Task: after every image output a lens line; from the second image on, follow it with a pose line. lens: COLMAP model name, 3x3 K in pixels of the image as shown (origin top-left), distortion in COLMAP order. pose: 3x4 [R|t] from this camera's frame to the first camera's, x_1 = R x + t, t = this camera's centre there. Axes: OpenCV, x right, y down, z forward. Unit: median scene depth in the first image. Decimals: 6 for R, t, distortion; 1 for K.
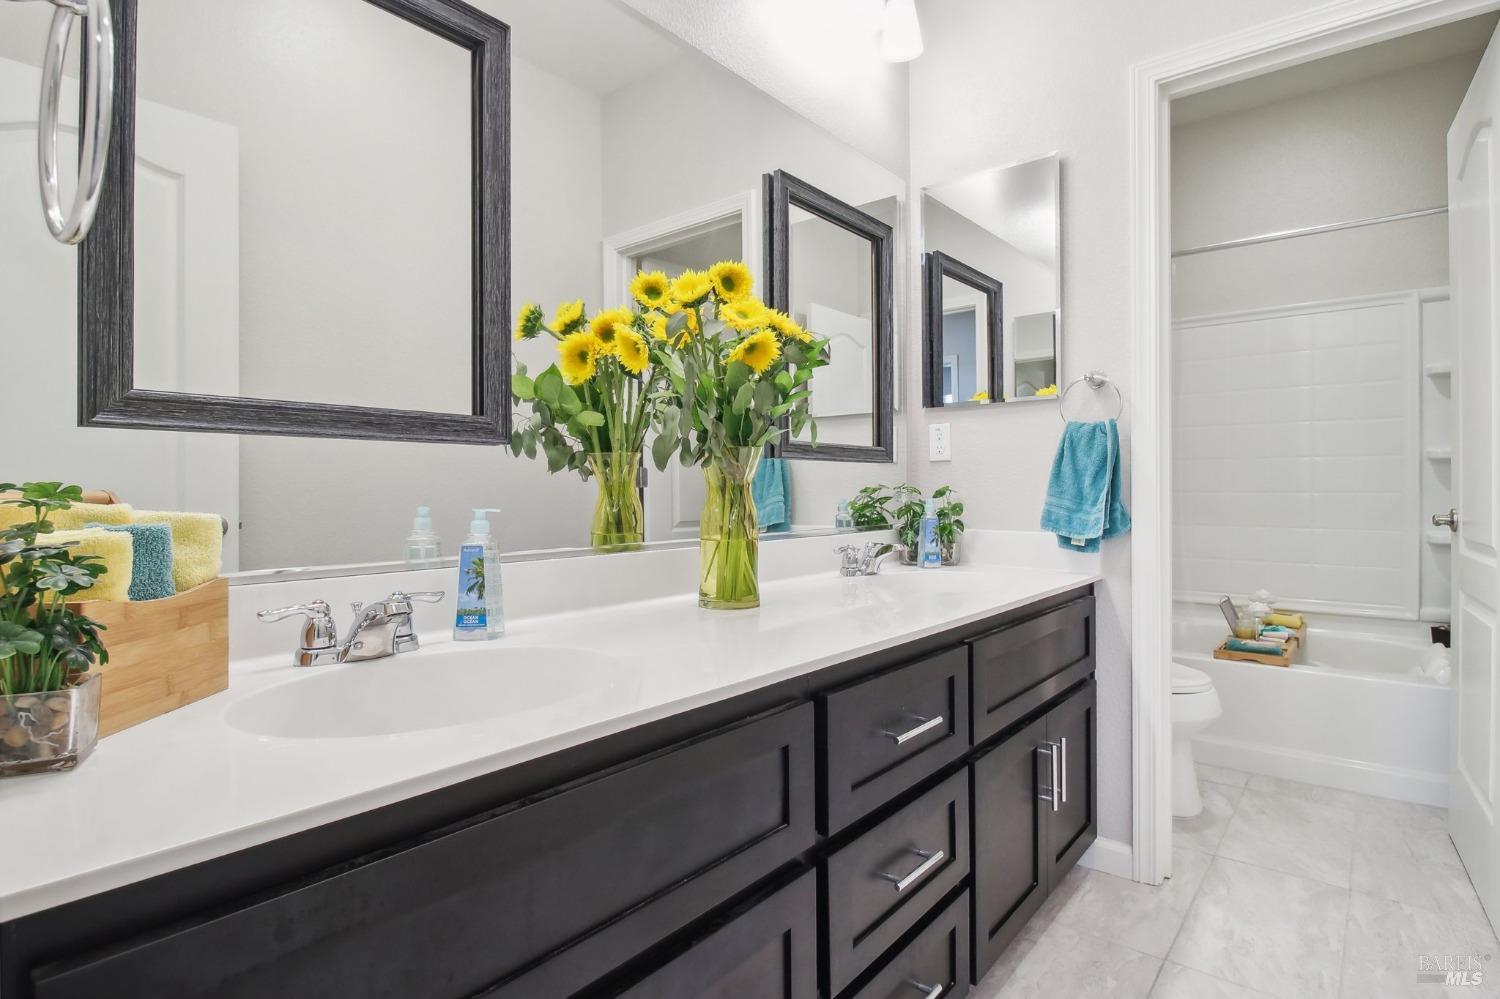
lens RADIAL K [[766.8, 0, 756.6], [0, 766.8, 496.8], [0, 0, 1]] dist [-0.002063, -0.009067]
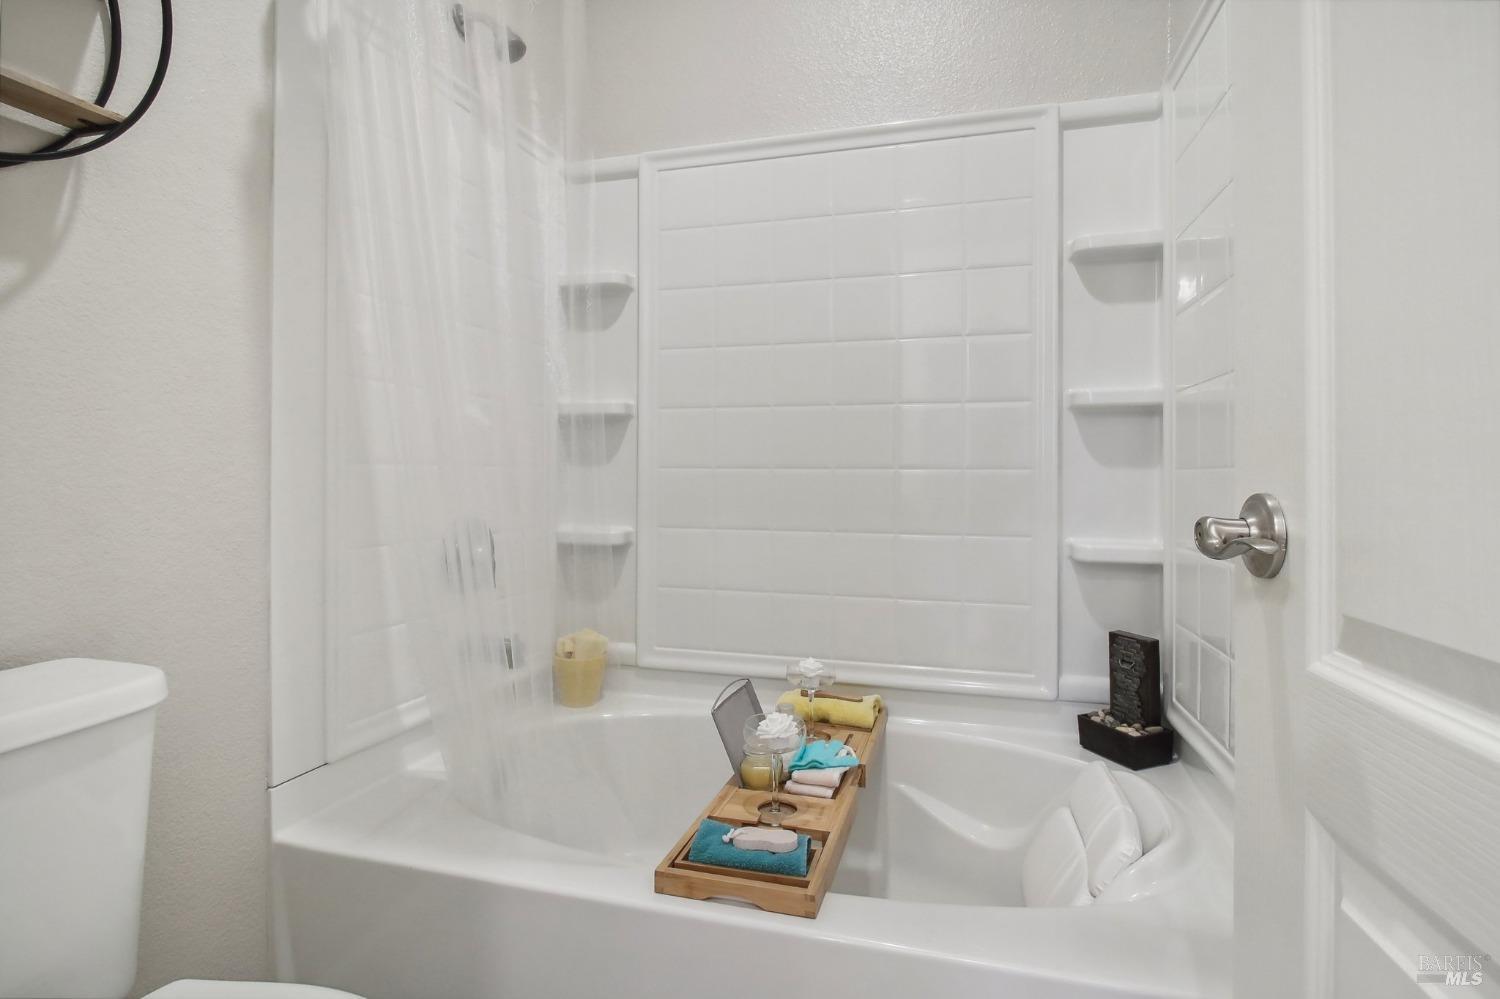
lens RADIAL K [[766.8, 0, 751.9], [0, 766.8, 494.7], [0, 0, 1]] dist [-0.002063, -0.009067]
pose [[0.921795, -0.001554, 0.387674, 0.424067], [-0.000589, 0.999985, 0.005408, 0.010042], [-0.387677, -0.005213, 0.921781, 0.540724]]
